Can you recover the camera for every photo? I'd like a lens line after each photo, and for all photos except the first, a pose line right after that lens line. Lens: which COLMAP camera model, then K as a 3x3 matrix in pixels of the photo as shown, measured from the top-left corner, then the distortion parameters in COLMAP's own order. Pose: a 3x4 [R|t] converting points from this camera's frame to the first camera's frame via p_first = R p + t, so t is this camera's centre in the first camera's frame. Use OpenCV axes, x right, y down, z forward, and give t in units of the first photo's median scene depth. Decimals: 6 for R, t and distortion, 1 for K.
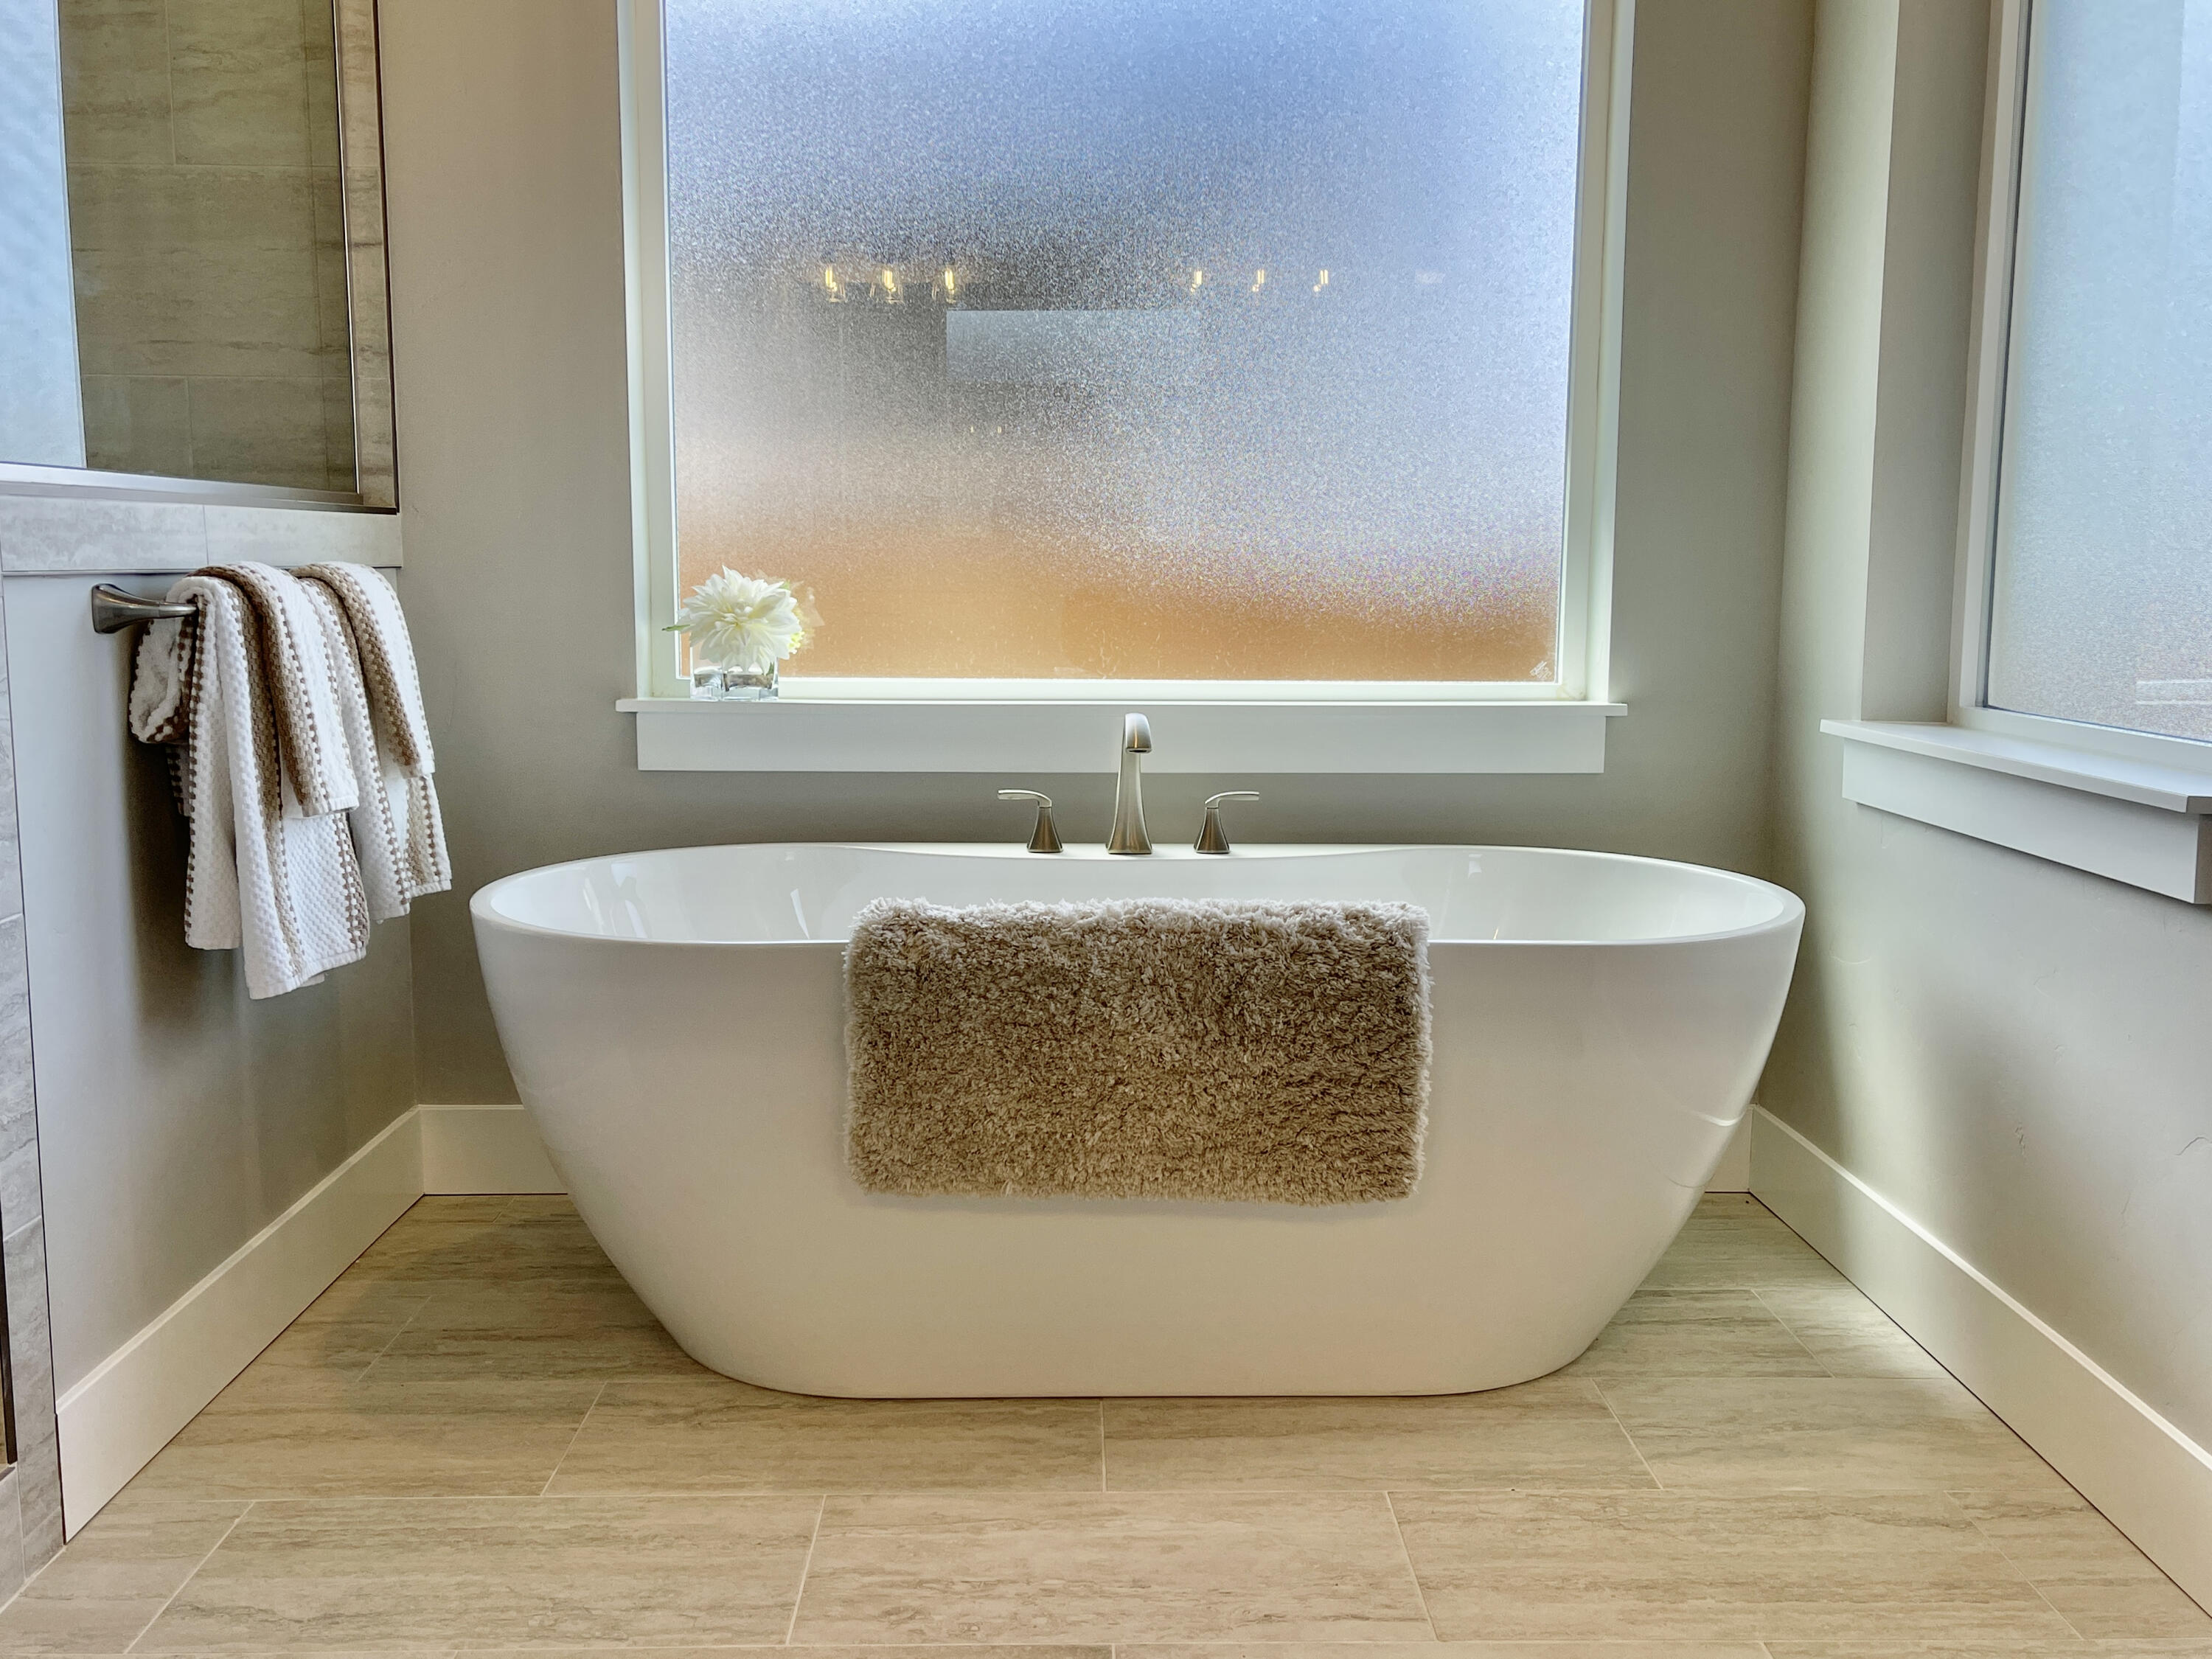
lens RADIAL K [[2023.6, 0, 1115.4], [0, 2023.6, 843.0], [0, 0, 1]] dist [0.060489, 0.000000]
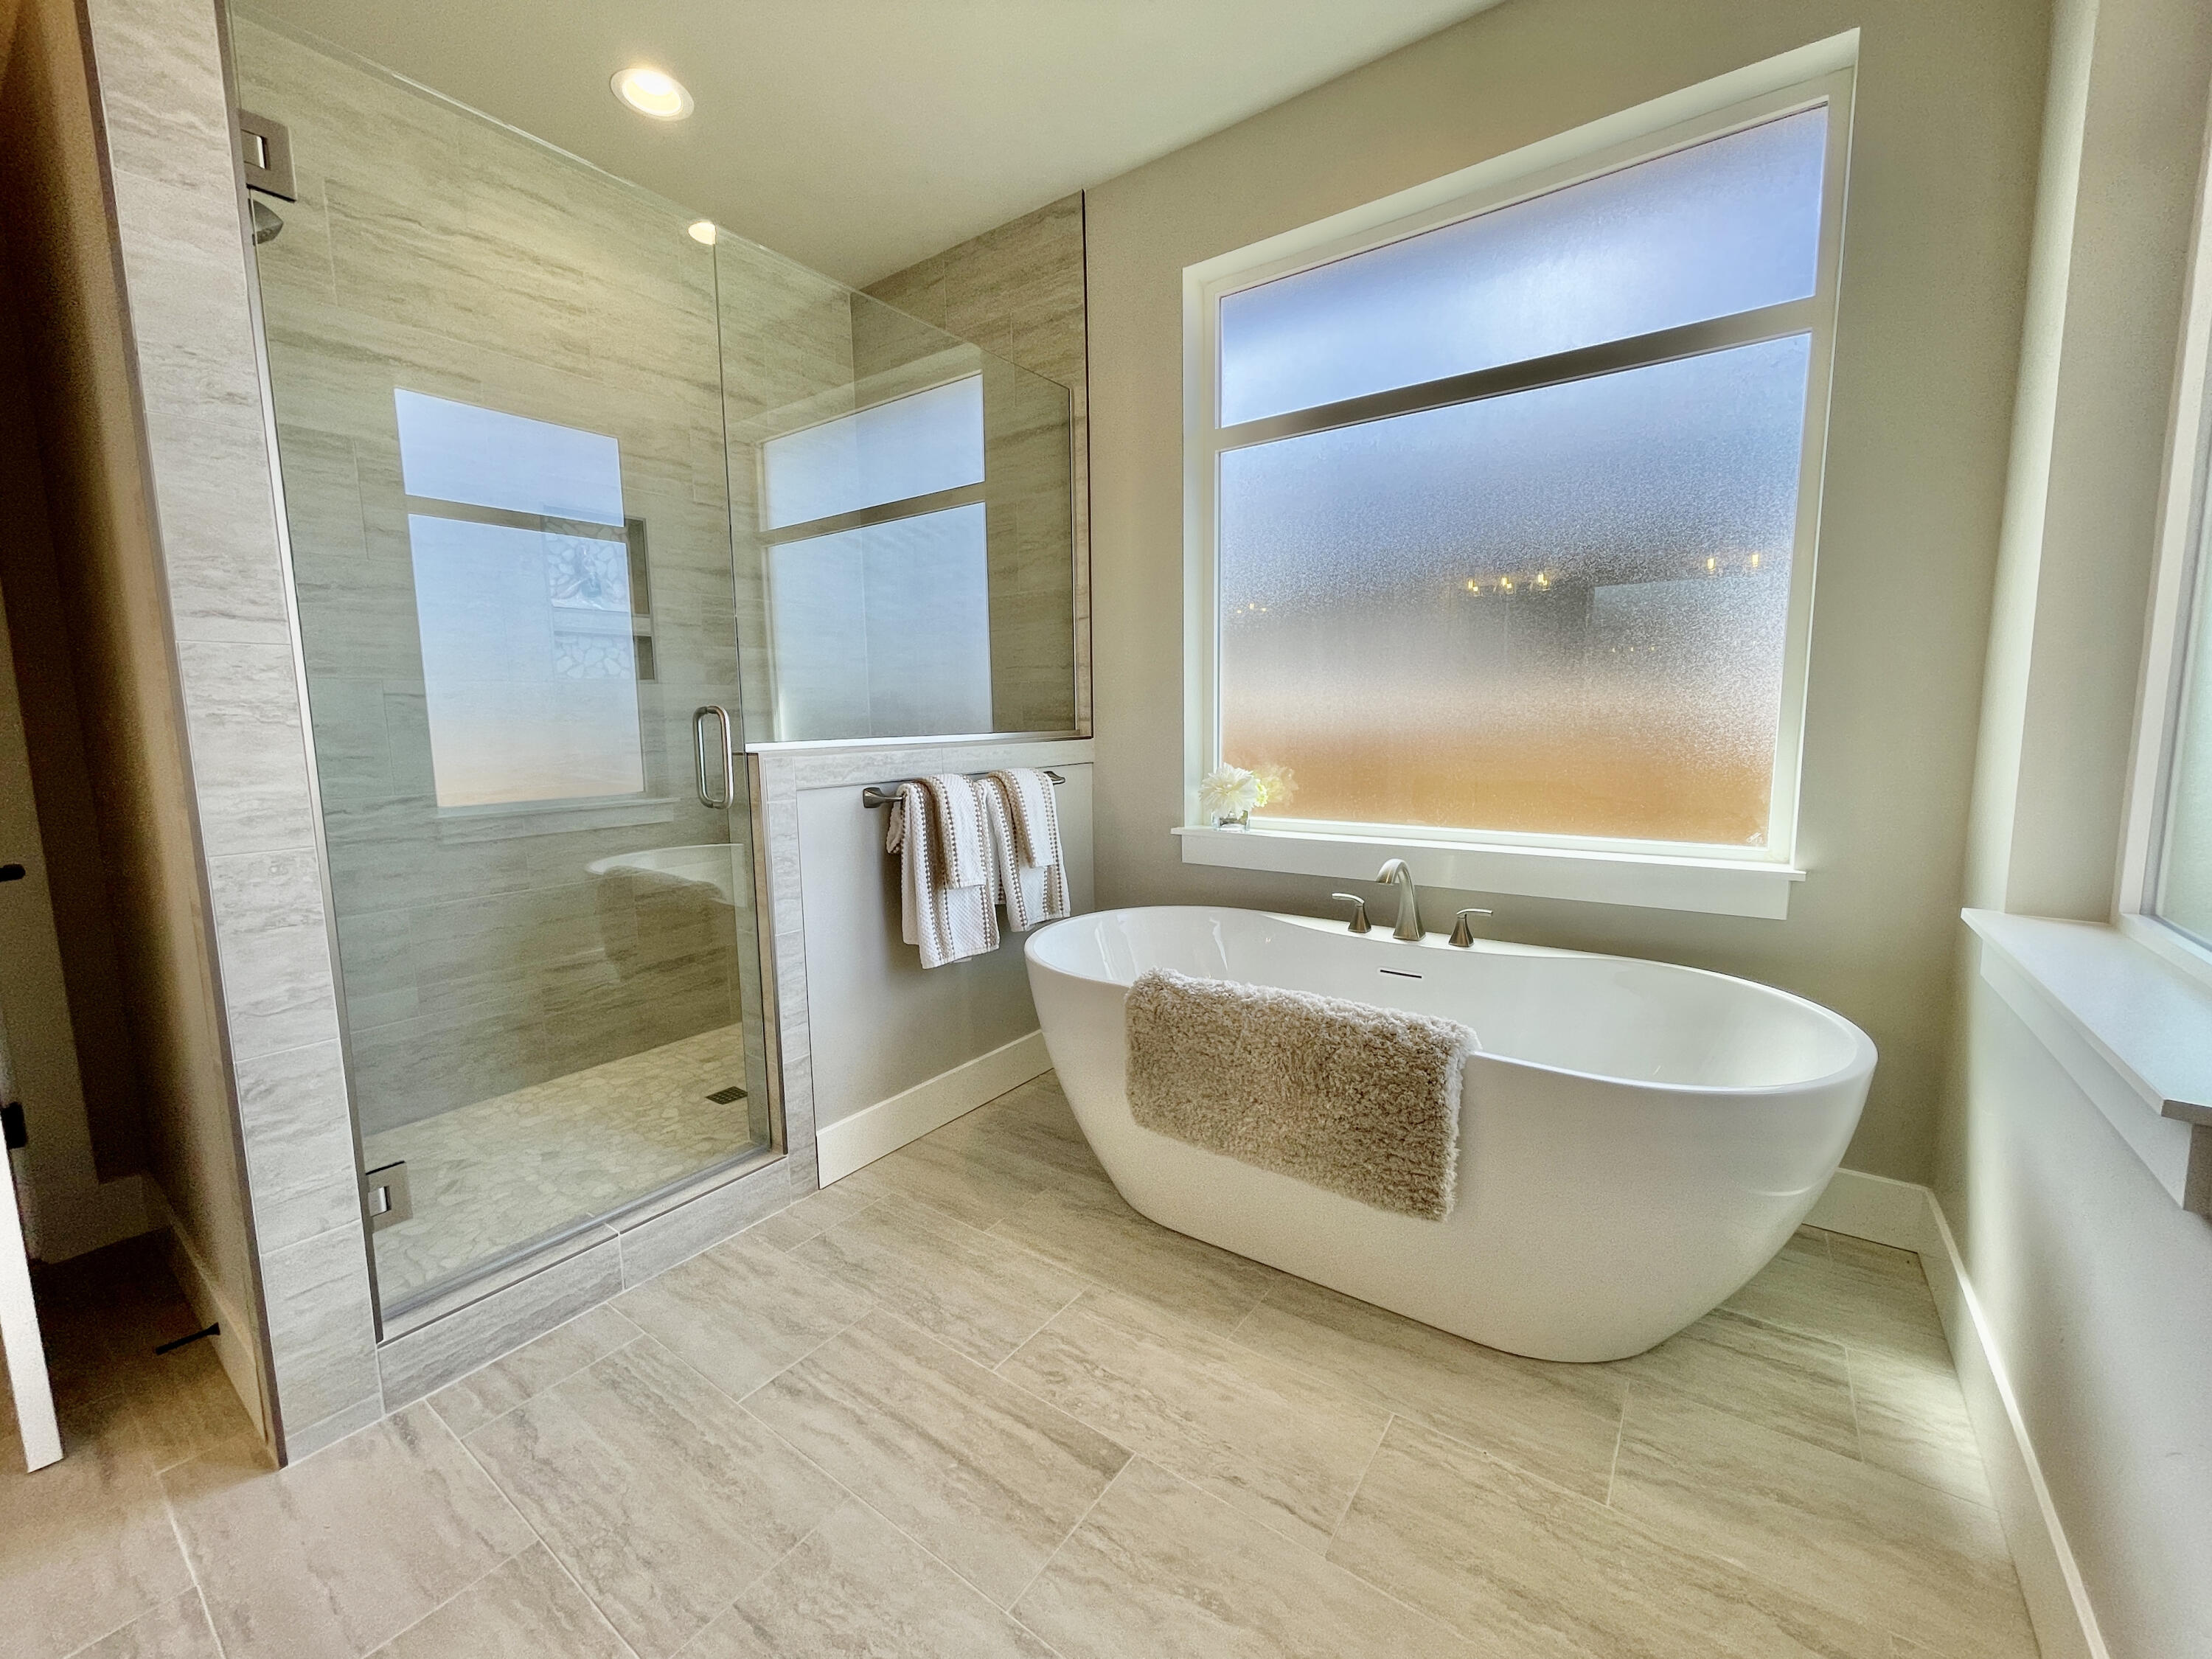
lens RADIAL K [[888.4, 0, 1103.3], [0, 888.4, 841.3], [0, 0, 1]] dist [-0.003435, 0.002493]
pose [[0.792726, 0.065084, -0.606093, 0.324352], [-0.061220, 0.997757, 0.027071, -0.104136], [0.606496, 0.015645, 0.794933, 0.339688]]
